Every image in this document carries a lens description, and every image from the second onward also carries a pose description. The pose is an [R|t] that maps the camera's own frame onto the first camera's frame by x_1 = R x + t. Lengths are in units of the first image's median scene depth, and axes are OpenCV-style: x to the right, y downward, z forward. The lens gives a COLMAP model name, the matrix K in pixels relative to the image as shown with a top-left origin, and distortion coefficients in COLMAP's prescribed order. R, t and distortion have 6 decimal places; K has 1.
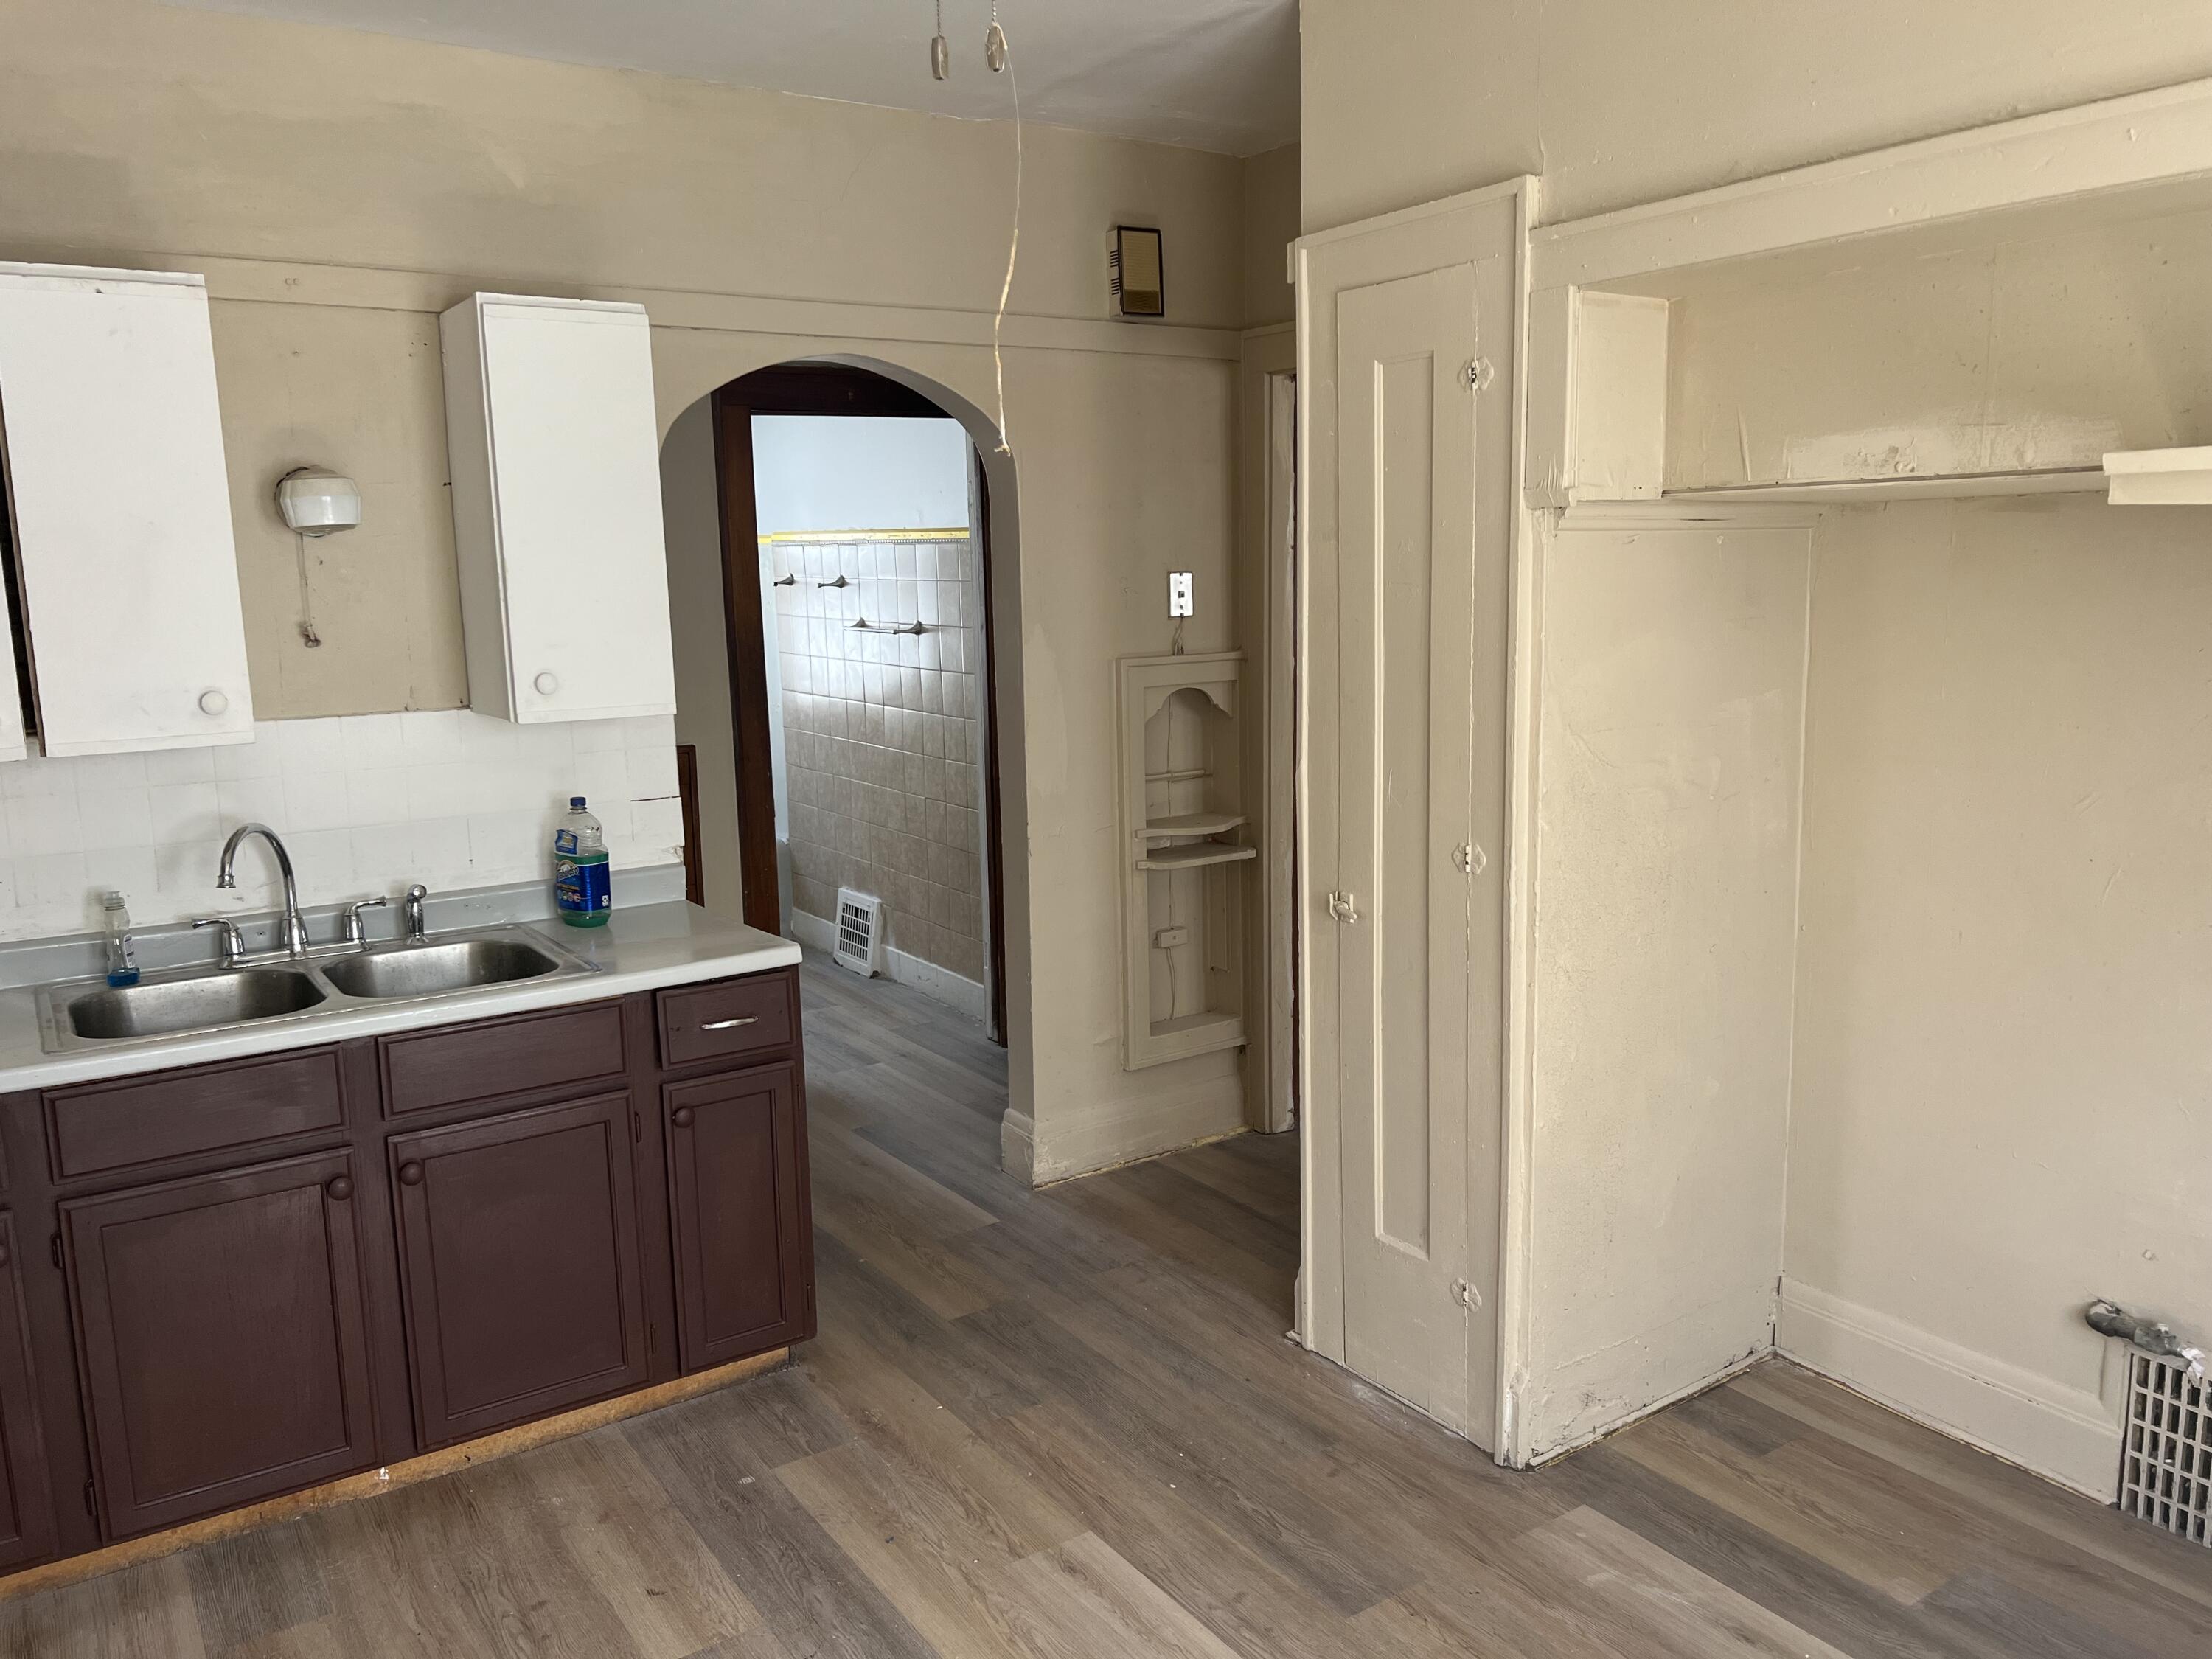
lens RADIAL K [[1637.4, 0, 1108.3], [0, 1637.4, 835.2], [0, 0, 1]] dist [0.054838, -0.065015]
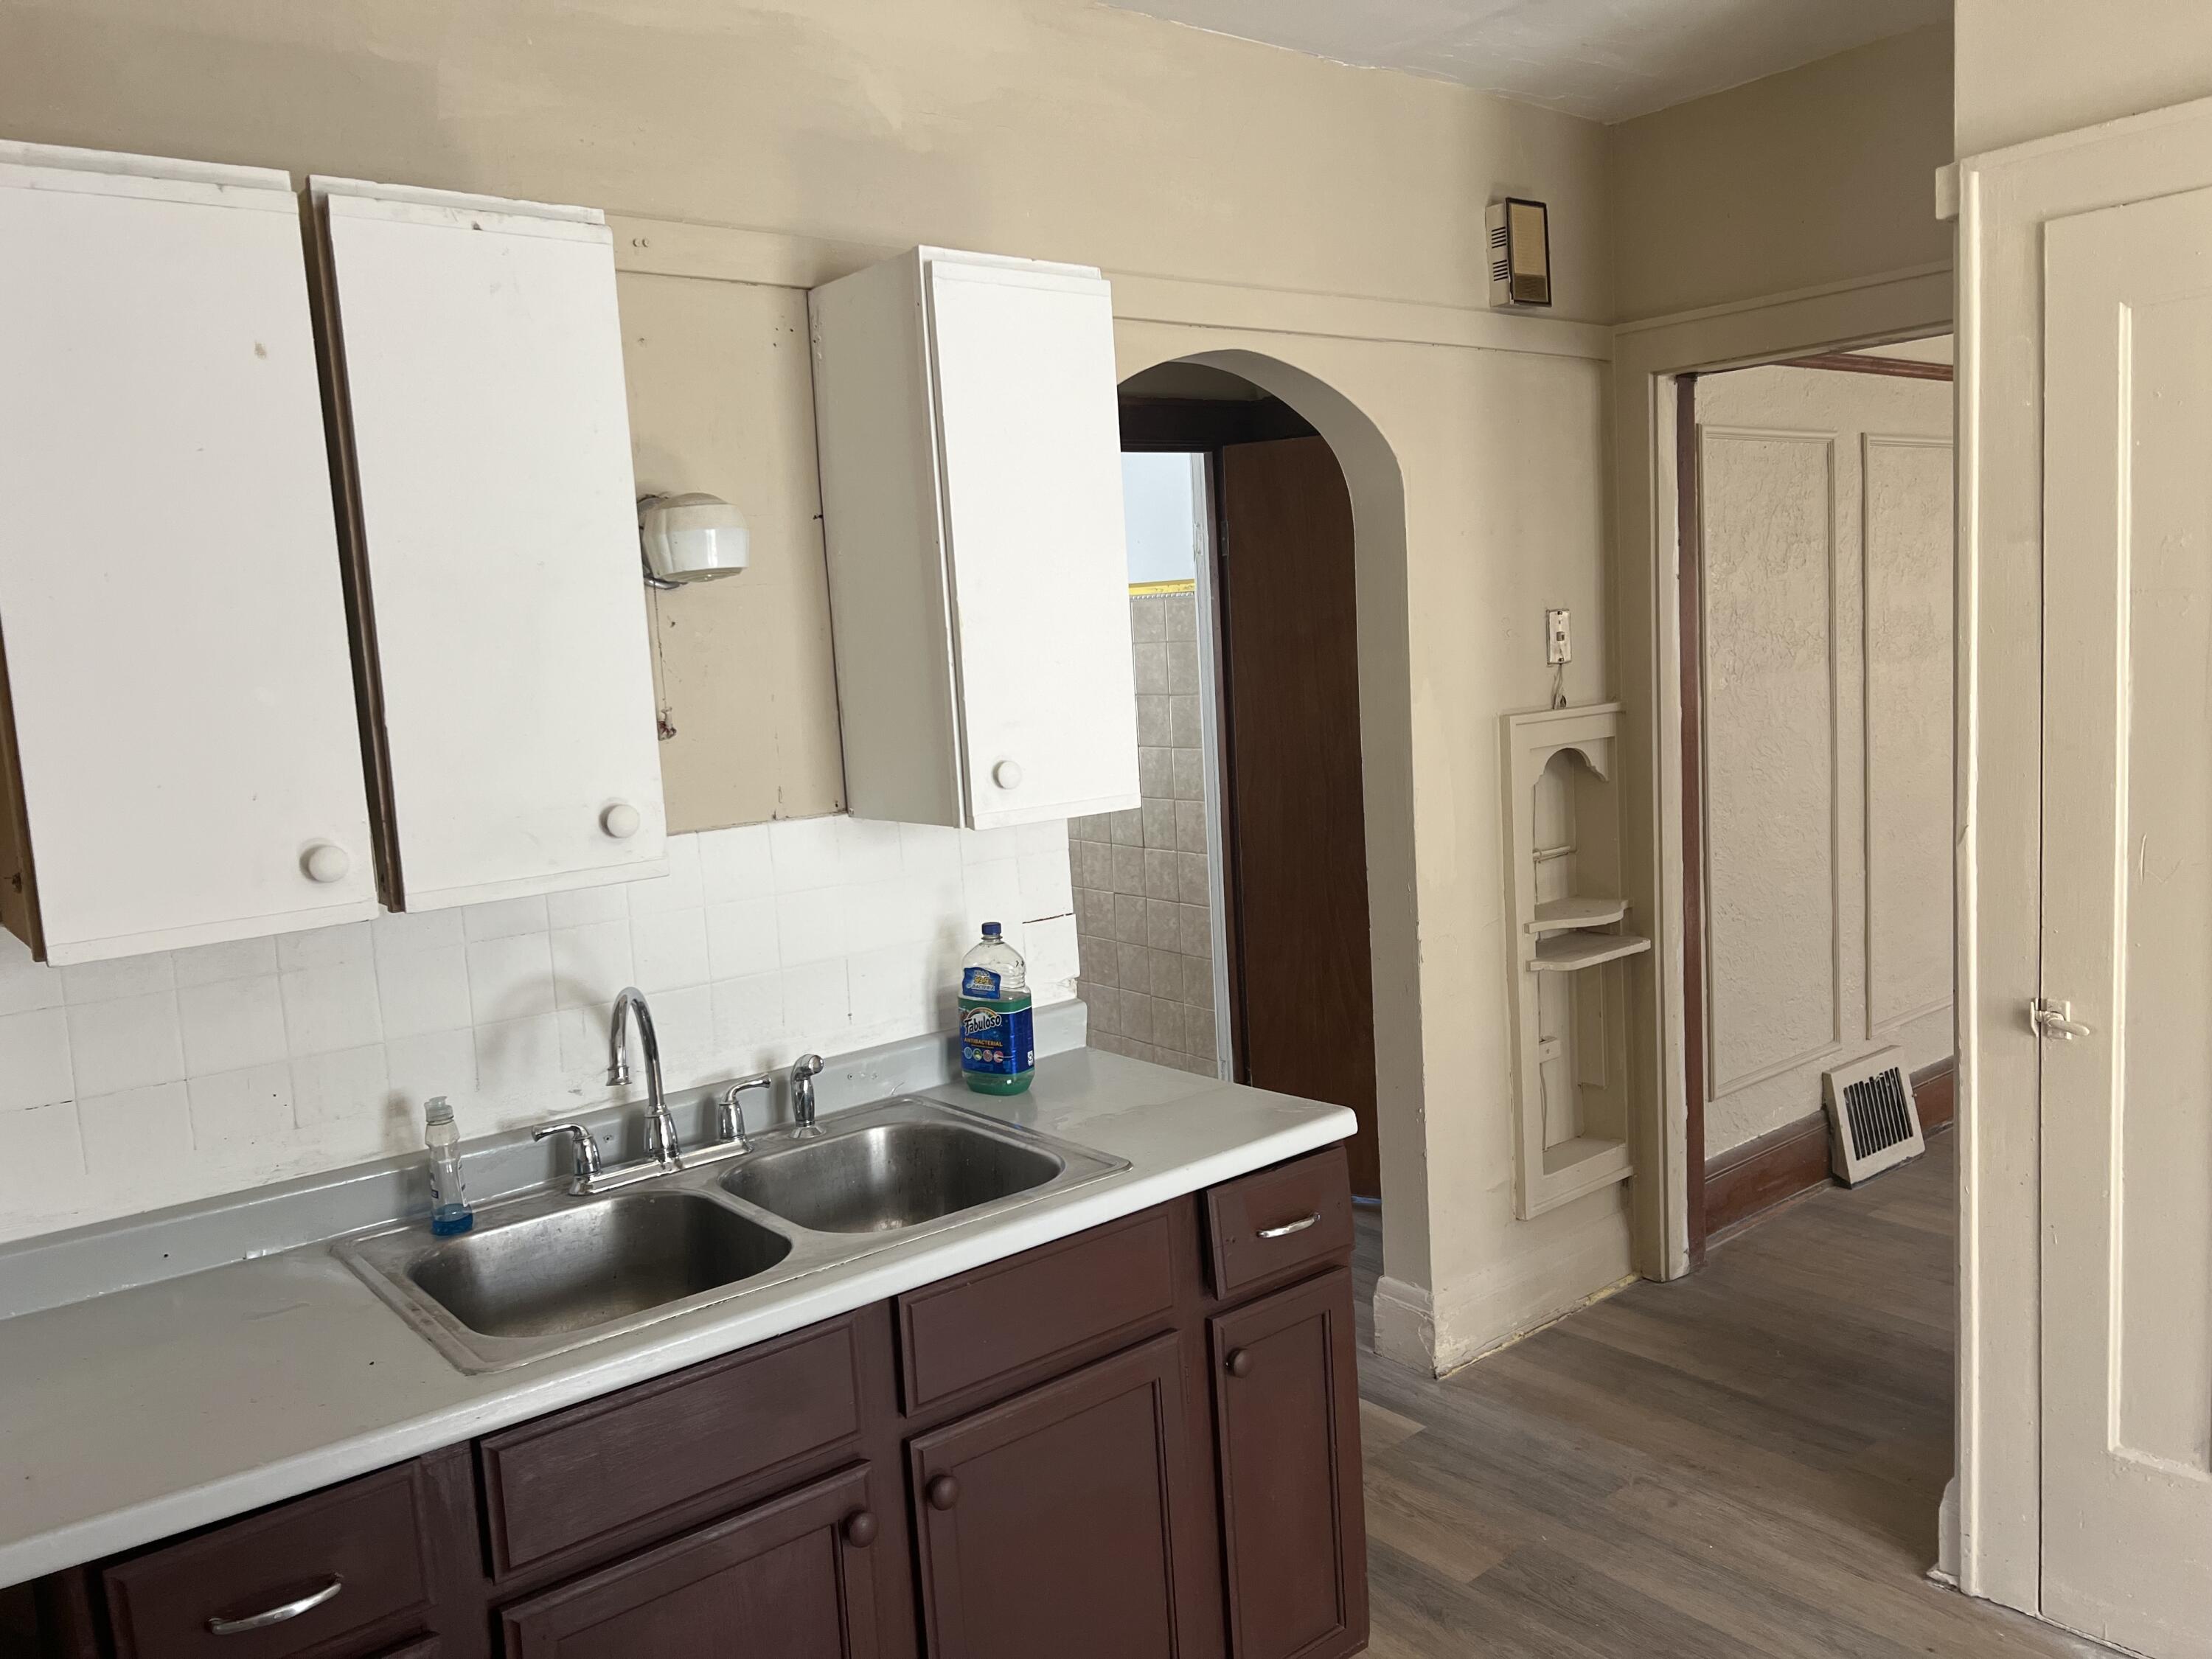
lens RADIAL K [[1637.4, 0, 1110.8], [0, 1637.4, 820.2], [0, 0, 1]] dist [0.054838, -0.065015]
pose [[0.995162, -0.045961, 0.086840, -0.331663], [0.050715, 0.997287, -0.053353, -0.027284], [-0.084152, 0.057499, 0.994793, 0.247725]]
